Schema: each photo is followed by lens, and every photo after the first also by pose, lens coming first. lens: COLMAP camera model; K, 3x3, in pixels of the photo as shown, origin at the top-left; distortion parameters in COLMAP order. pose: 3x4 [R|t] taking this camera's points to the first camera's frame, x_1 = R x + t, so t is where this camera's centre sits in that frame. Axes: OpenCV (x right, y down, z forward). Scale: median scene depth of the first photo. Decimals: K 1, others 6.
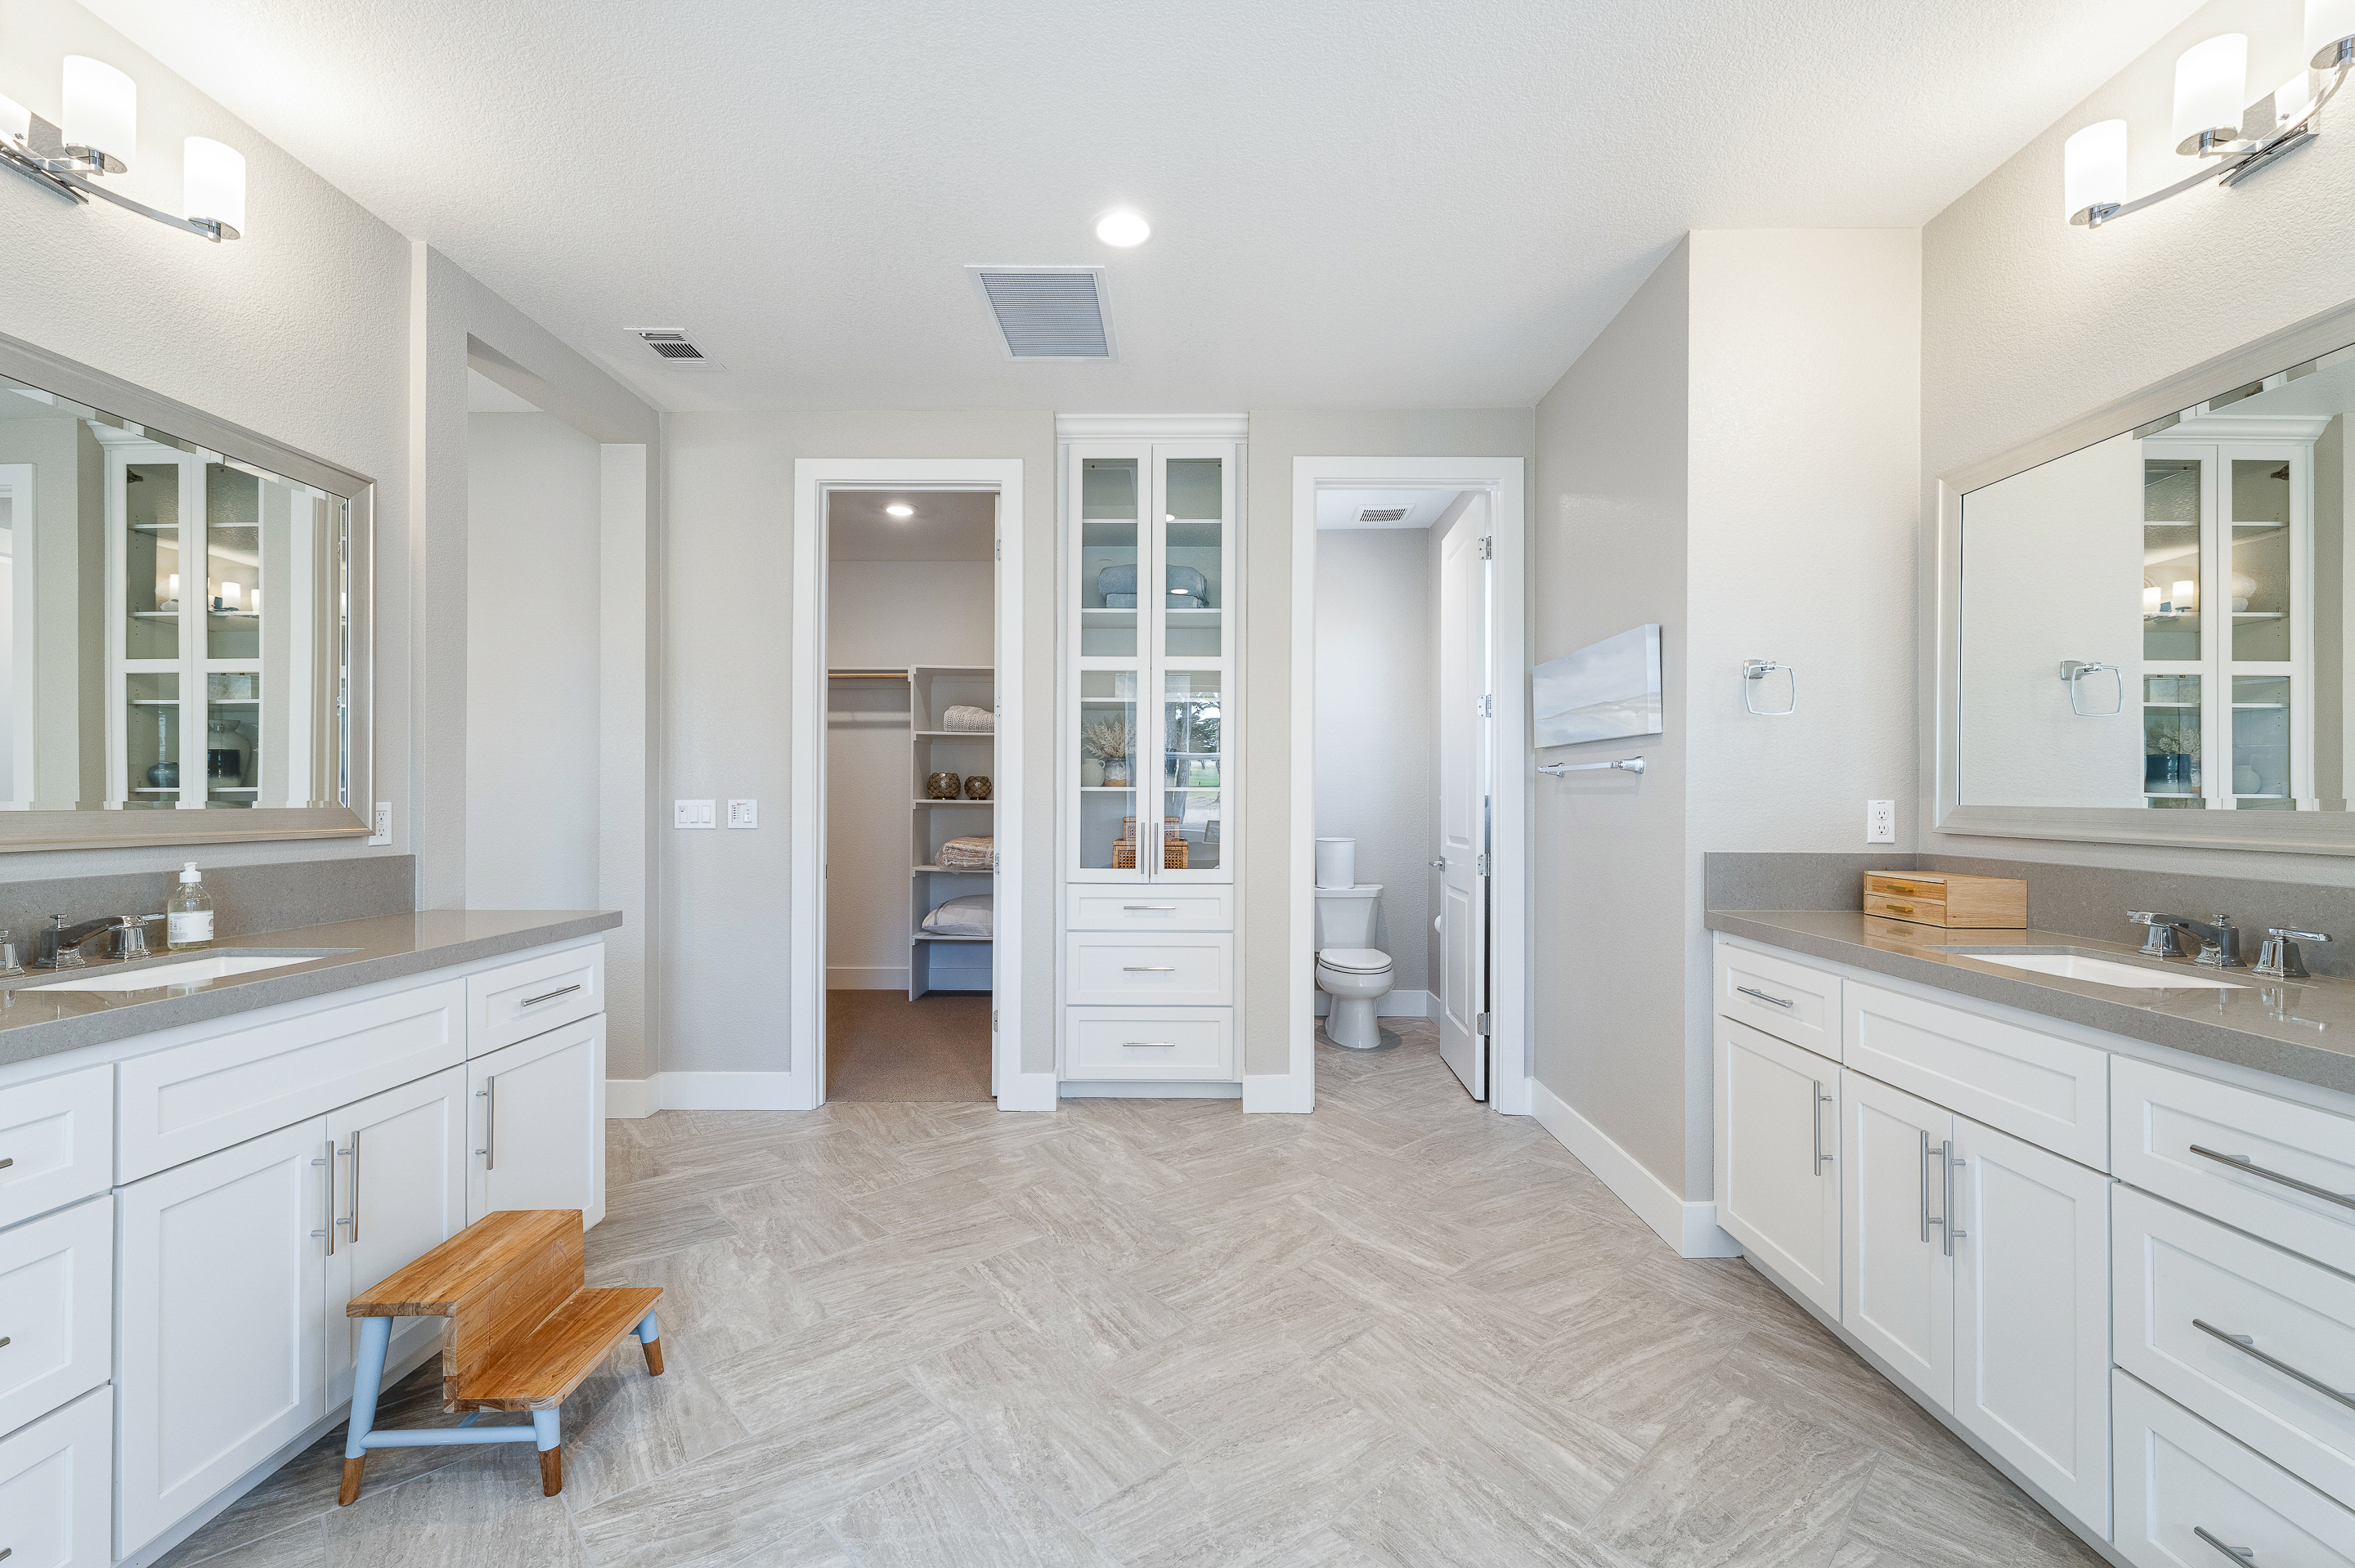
lens RADIAL K [[973.9, 0, 1185.5], [0, 973.9, 797.9], [0, 0, 1]] dist [0.002645, -0.000108]
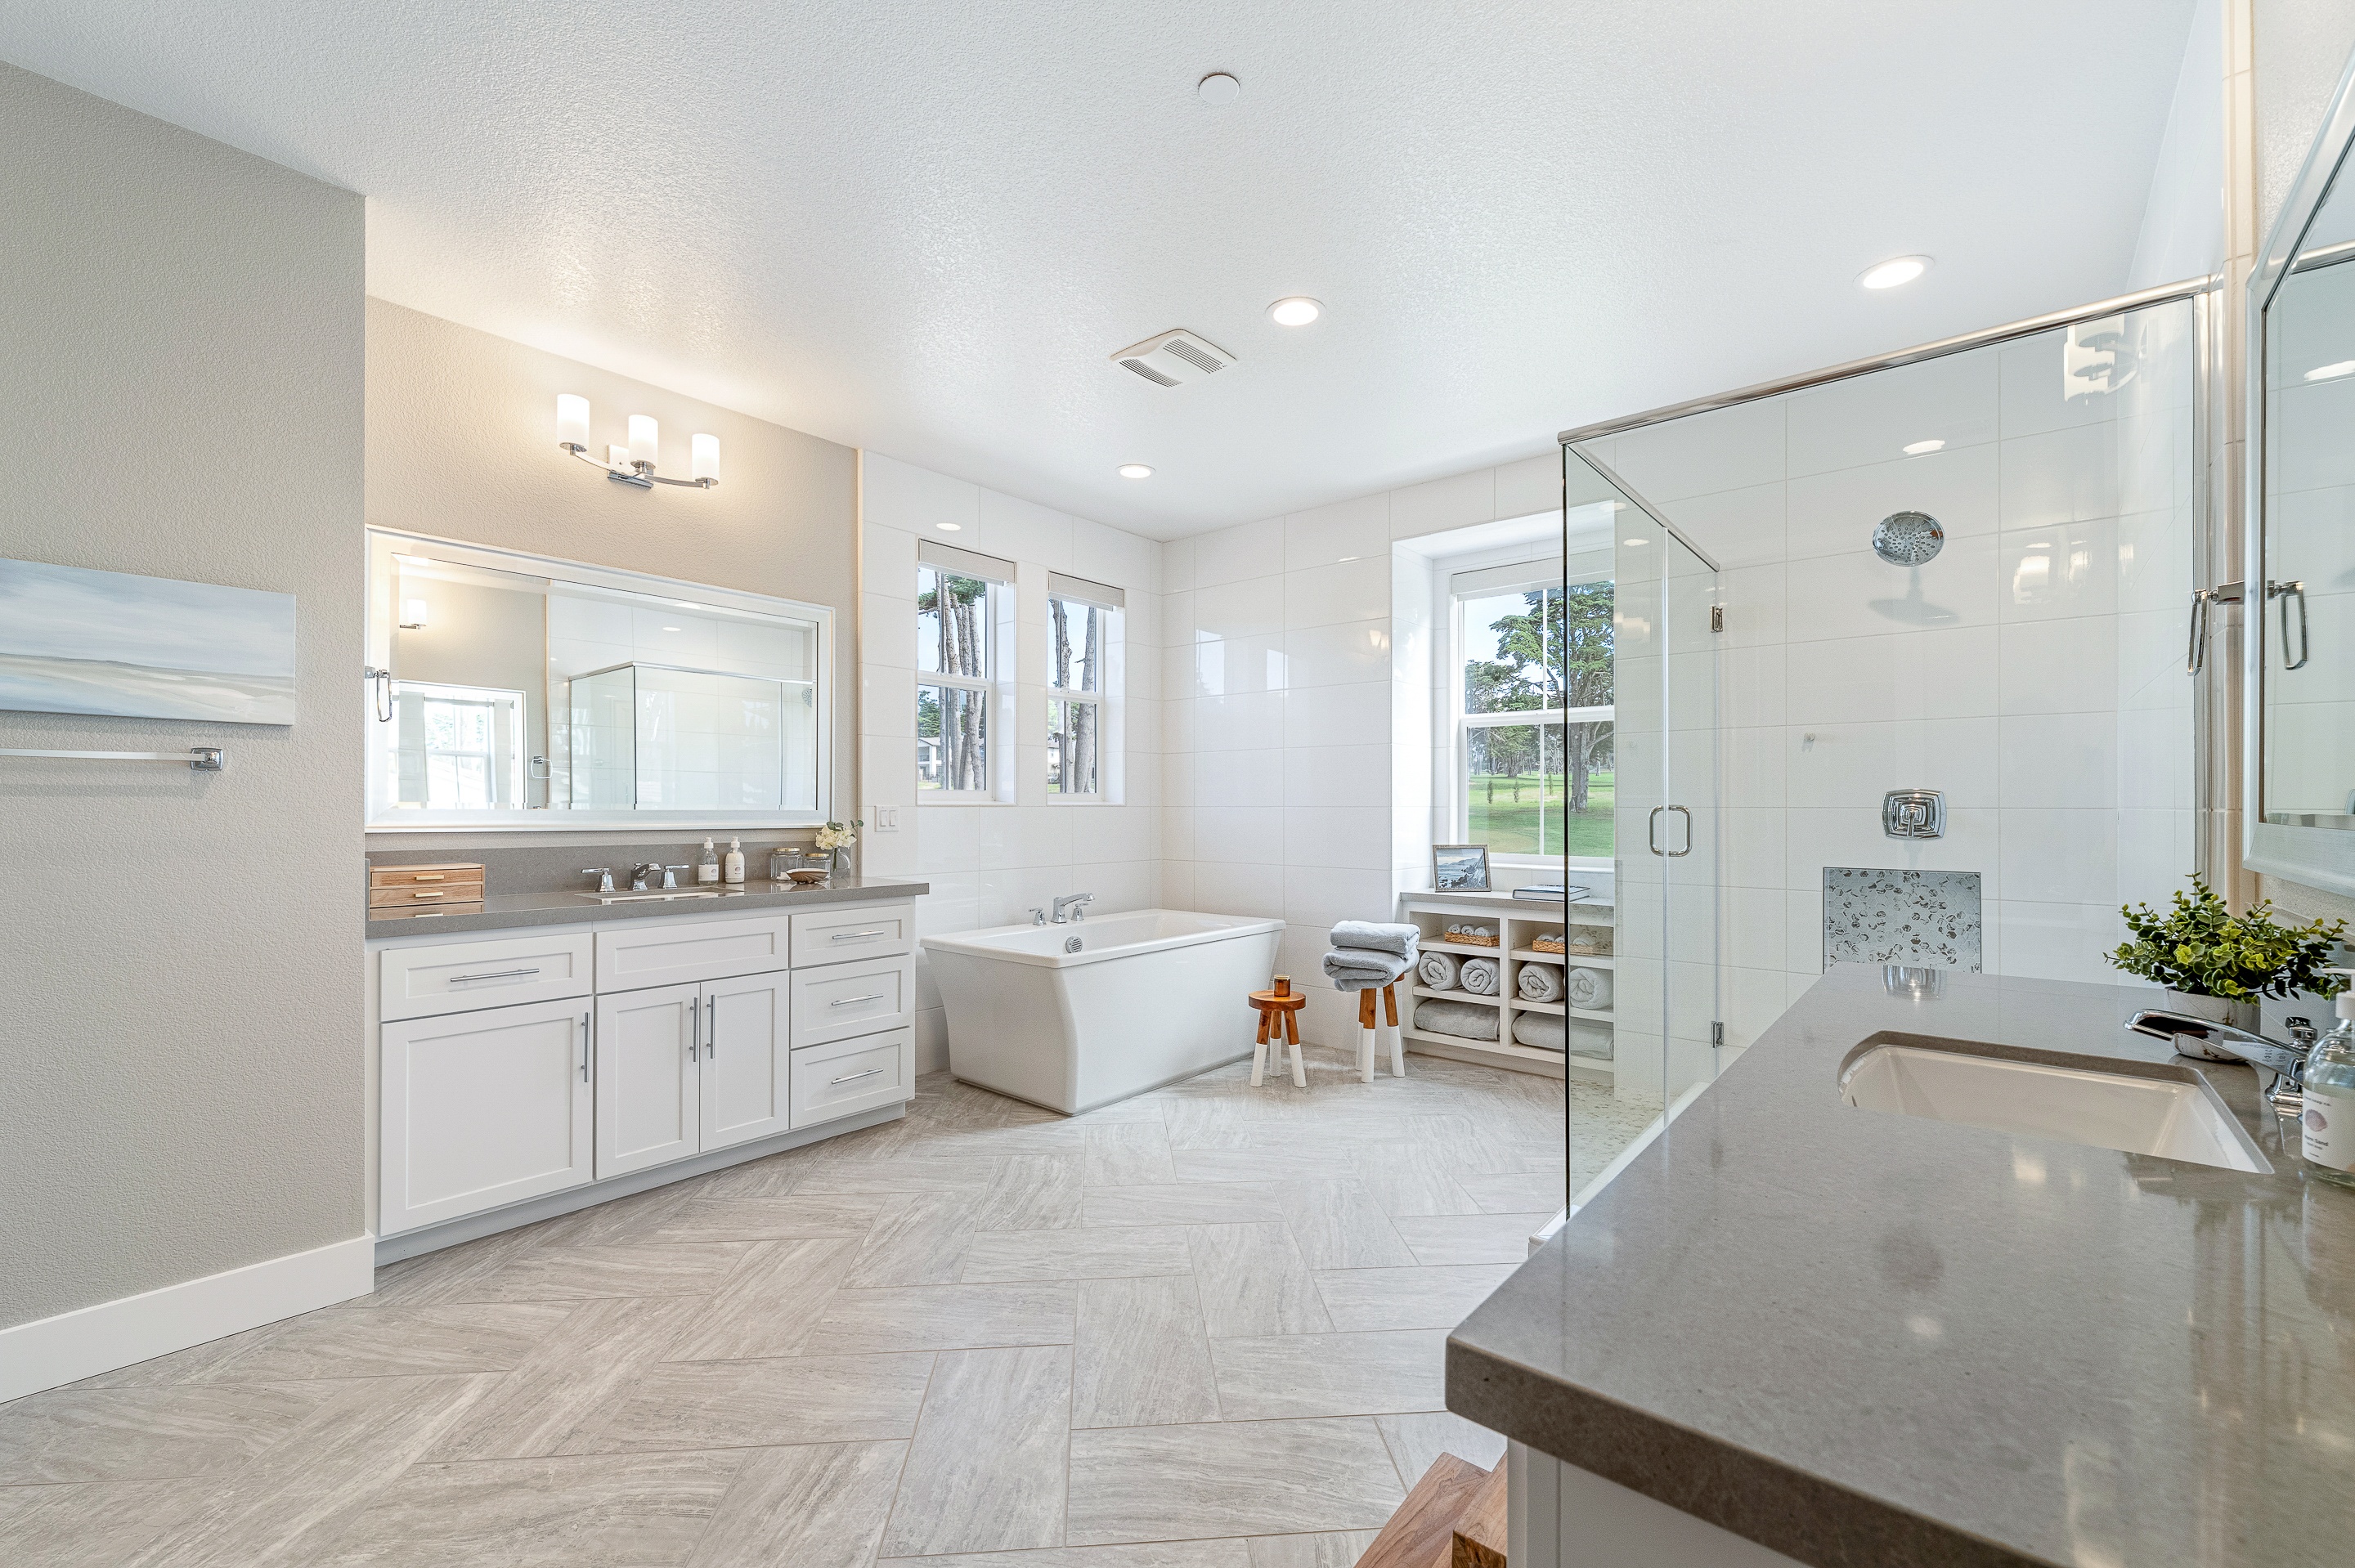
lens RADIAL K [[973.9, 0, 1176.7], [0, 973.9, 795.5], [0, 0, 1]] dist [0.002645, -0.000108]
pose [[-0.767069, 0.003513, 0.641555, -0.831604], [-0.002598, 0.999960, -0.008582, -0.000097], [-0.641559, -0.008249, -0.767029, 1.487610]]
